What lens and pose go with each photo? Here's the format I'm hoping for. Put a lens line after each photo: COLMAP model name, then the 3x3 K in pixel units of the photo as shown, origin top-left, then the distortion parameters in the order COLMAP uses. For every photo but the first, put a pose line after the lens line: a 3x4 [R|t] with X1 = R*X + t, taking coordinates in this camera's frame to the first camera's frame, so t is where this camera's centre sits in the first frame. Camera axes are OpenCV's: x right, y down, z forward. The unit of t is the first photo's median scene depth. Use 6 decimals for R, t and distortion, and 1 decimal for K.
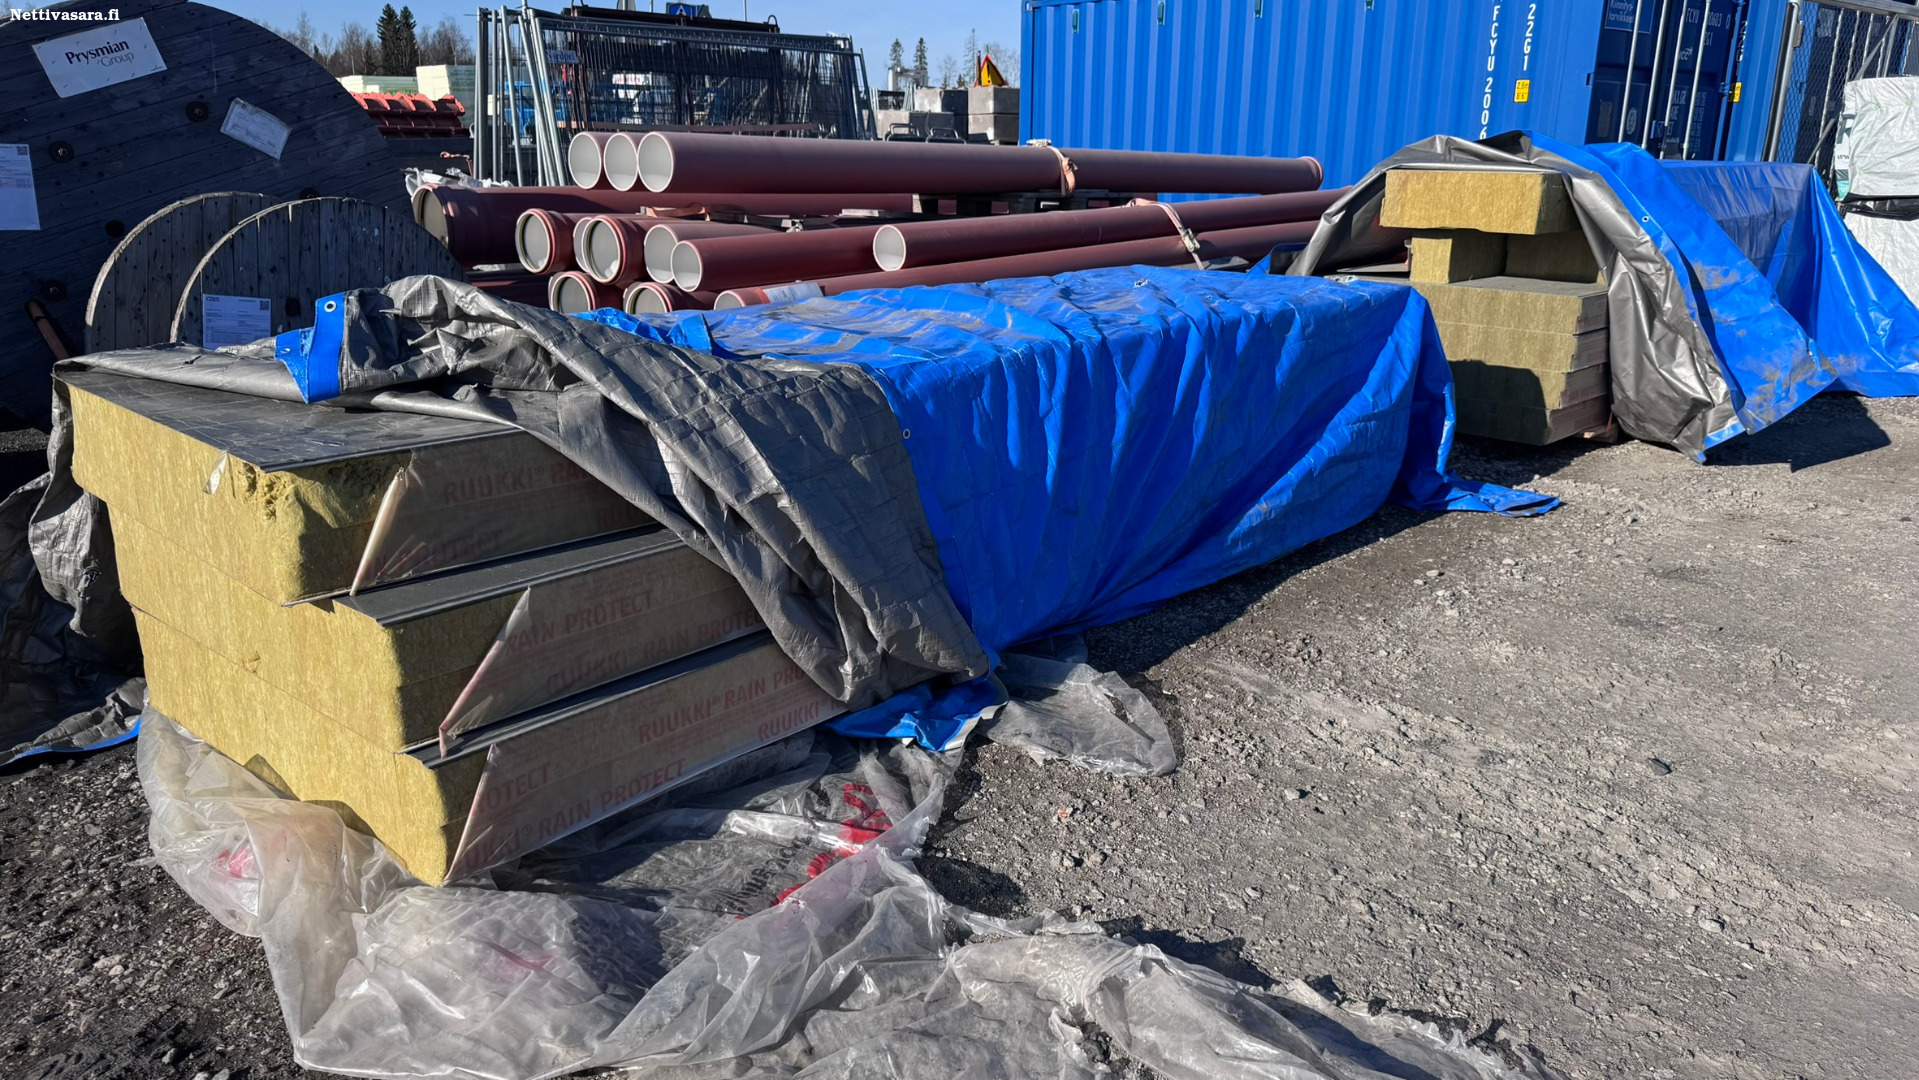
lens RADIAL K [[1356.8, 0, 964.5], [0, 1356.8, 542.0], [0, 0, 1]] dist [0.029417, -0.034470]
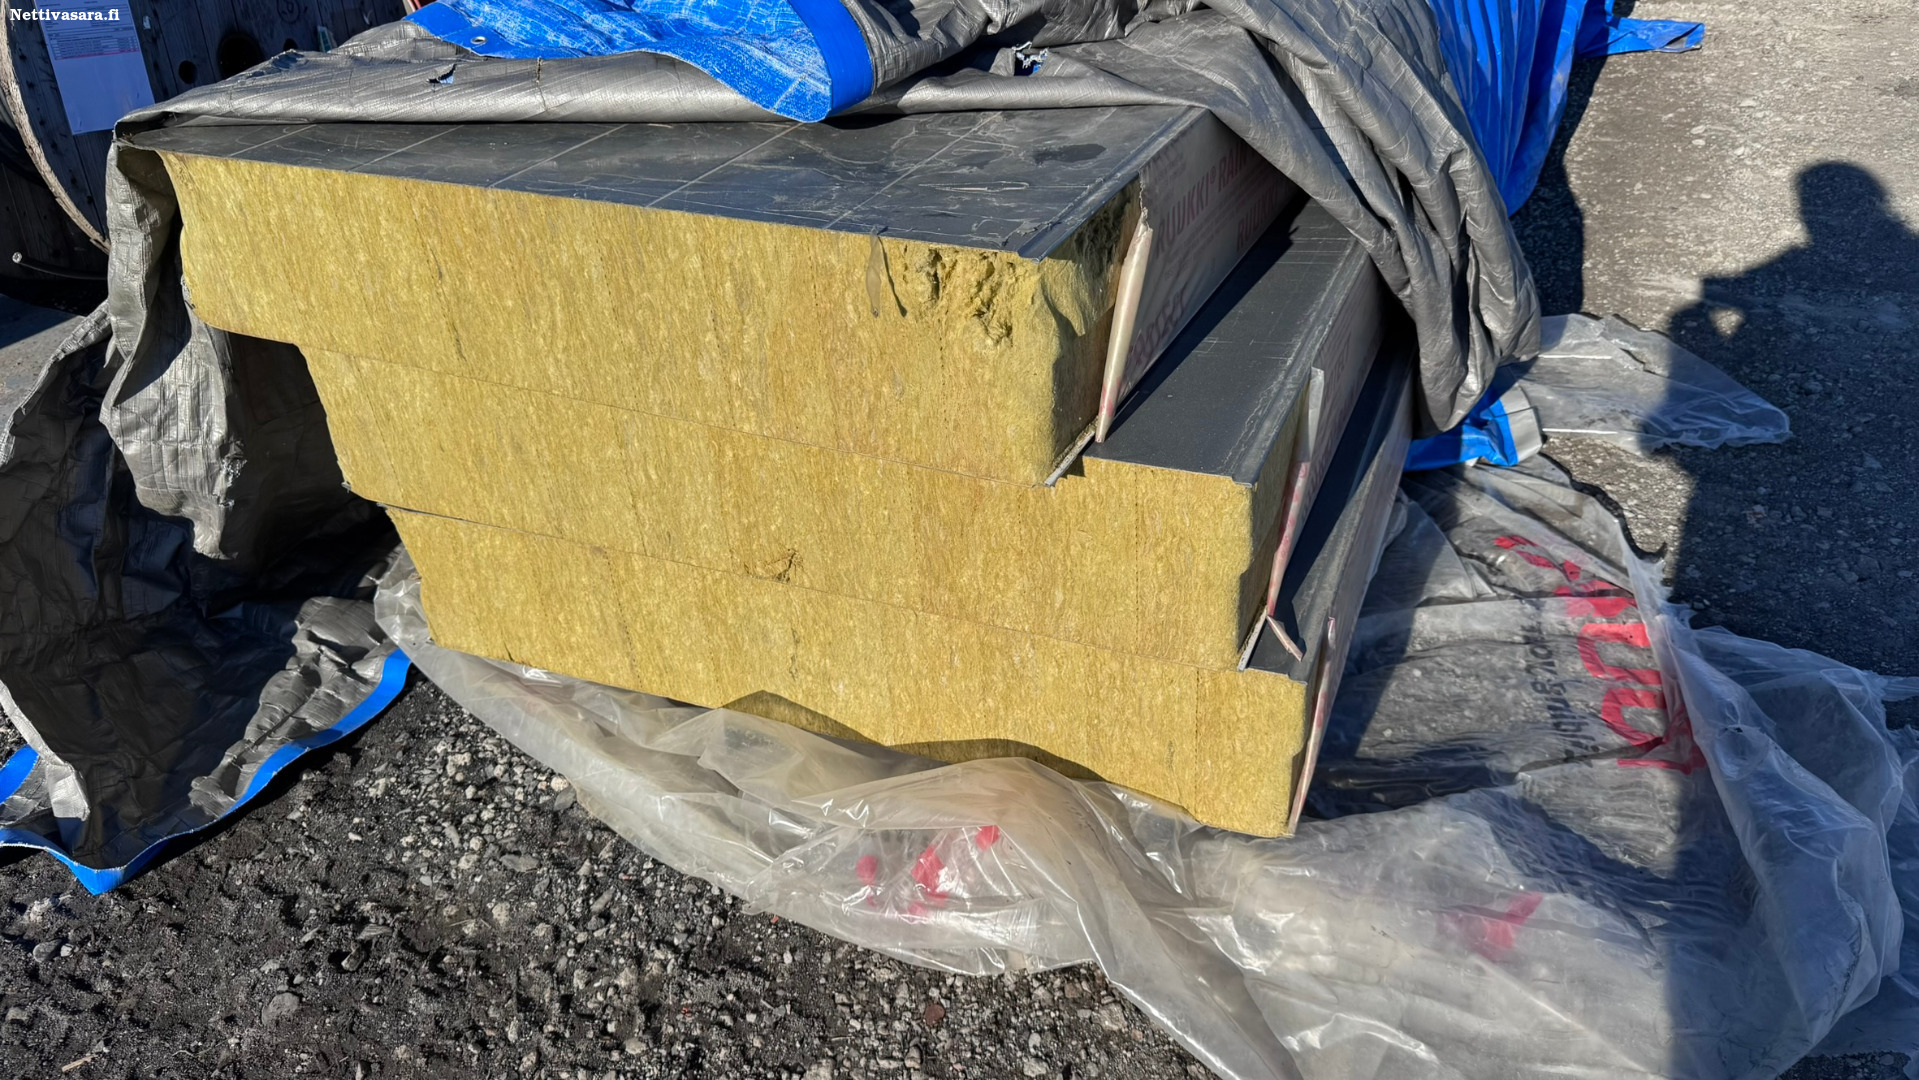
lens RADIAL K [[1356.8, 0, 954.2], [0, 1356.8, 542.7], [0, 0, 1]] dist [0.029417, -0.034470]
pose [[0.953846, -0.217917, 0.206618, -0.566725], [0.153131, 0.944828, 0.289571, -0.088393], [-0.258320, -0.244567, 0.934590, 0.403256]]
